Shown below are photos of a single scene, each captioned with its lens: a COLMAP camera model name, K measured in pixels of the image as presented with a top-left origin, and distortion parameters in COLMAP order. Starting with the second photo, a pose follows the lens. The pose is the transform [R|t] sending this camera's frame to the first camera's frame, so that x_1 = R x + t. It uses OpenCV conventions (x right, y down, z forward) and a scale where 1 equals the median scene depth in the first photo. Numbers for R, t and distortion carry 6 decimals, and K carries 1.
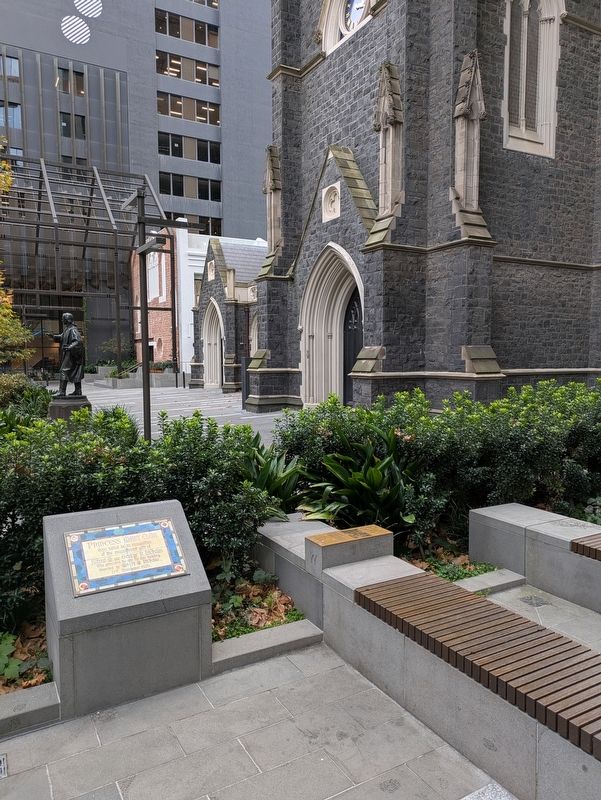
lens RADIAL K [[582.5, 0, 297.0], [0, 582.5, 401.0], [0, 0, 1]] dist [0.053607, -0.043545]
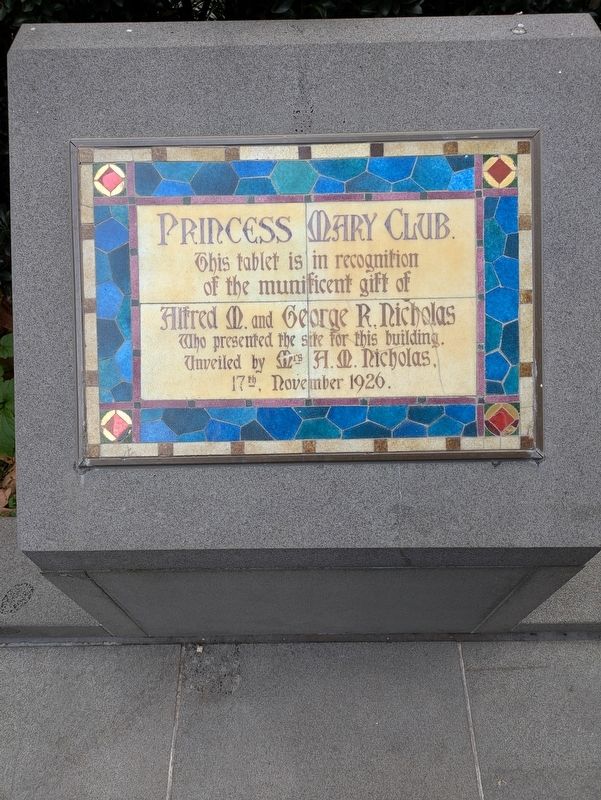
lens RADIAL K [[582.5, 0, 297.0], [0, 582.5, 401.0], [0, 0, 1]] dist [0.053607, -0.043545]
pose [[0.881170, 0.387674, -0.270643, -0.037719], [-0.026316, 0.611755, 0.790610, 0.017475], [0.472066, -0.689539, 0.549262, 0.148256]]
